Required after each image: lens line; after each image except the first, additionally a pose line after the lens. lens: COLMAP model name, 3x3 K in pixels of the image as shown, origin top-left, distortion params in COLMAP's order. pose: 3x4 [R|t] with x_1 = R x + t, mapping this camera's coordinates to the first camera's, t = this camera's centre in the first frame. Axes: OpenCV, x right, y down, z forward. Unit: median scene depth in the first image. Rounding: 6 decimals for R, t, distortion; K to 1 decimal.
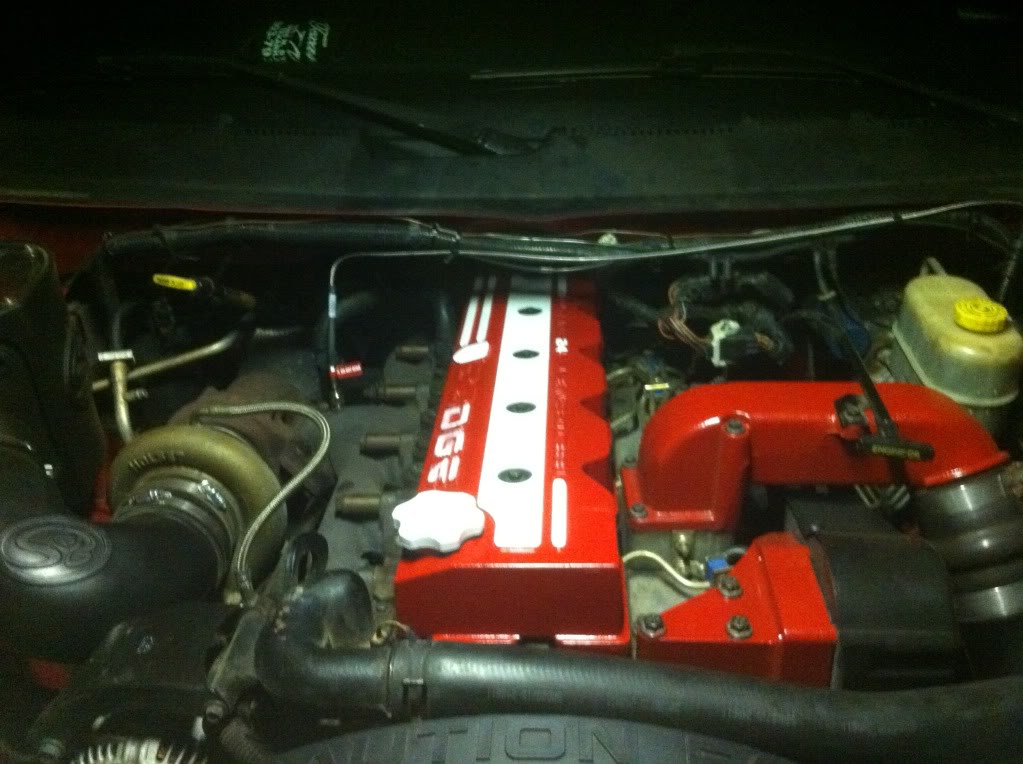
lens RADIAL K [[963.3, 0, 513.4], [0, 963.3, 372.4], [0, 0, 1]] dist [0.075284, -0.274794]
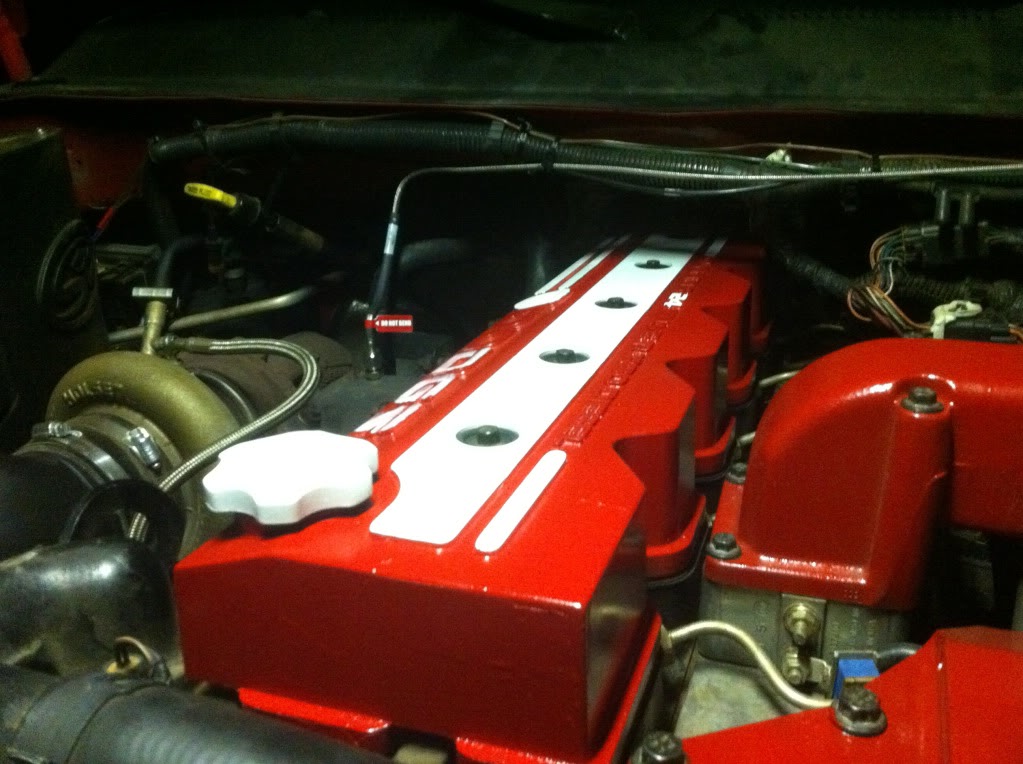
lens RADIAL K [[963.3, 0, 513.4], [0, 963.3, 372.4], [0, 0, 1]] dist [0.075284, -0.274794]
pose [[0.957934, 0.108289, -0.265774, 0.118098], [-0.133567, 0.987894, -0.078900, 0.082797], [0.254012, 0.111080, 0.960801, 0.342926]]
